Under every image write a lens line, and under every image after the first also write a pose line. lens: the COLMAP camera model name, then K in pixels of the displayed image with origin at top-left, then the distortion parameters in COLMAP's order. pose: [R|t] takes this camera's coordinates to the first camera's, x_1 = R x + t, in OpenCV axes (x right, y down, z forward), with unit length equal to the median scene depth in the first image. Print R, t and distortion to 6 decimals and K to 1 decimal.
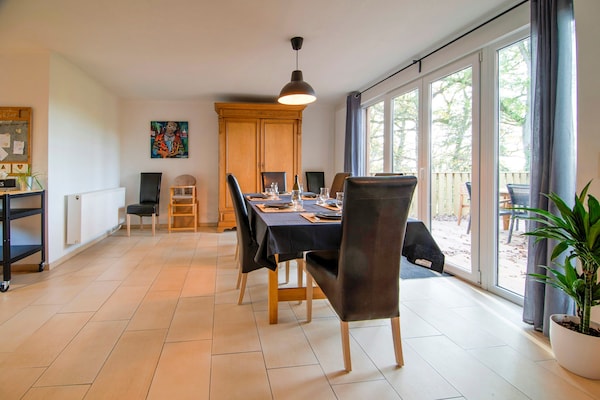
lens RADIAL K [[366.7, 0, 300.9], [0, 366.7, 175.0], [0, 0, 1]] dist [0.004434, 0.000655]
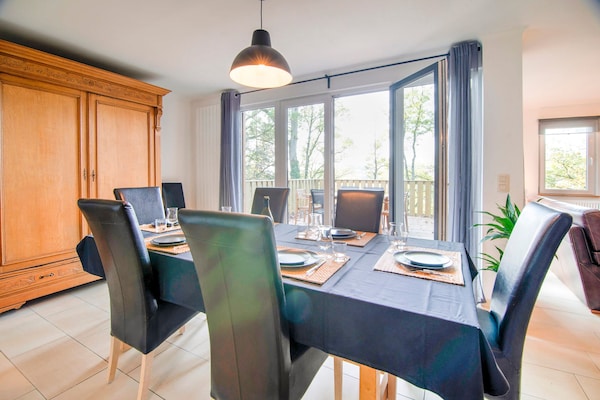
lens RADIAL K [[261.9, 0, 268.1], [0, 261.9, 177.3], [0, 0, 1]] dist [-0.004175, -0.000784]
pose [[0.570994, -0.009458, 0.820899, -0.289511], [-0.001340, 0.999922, 0.012452, -0.028282], [-0.820953, -0.008210, 0.570937, 0.548670]]
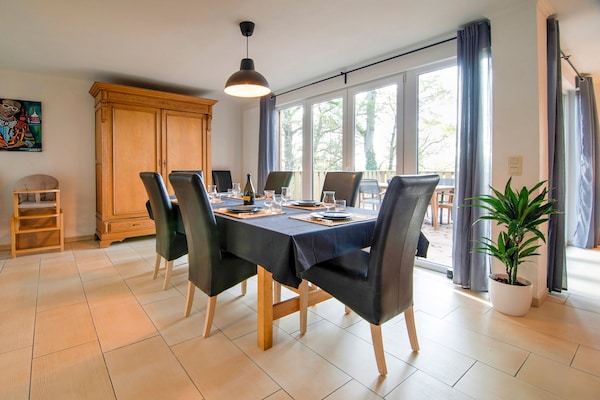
lens RADIAL K [[299.3, 0, 299.9], [0, 299.3, 176.7], [0, 0, 1]] dist [-0.001418, -0.000772]
pose [[0.822060, -0.011343, 0.569288, -0.249051], [0.005844, 0.999917, 0.011485, -0.000425], [-0.569371, -0.006114, 0.822058, 0.240032]]
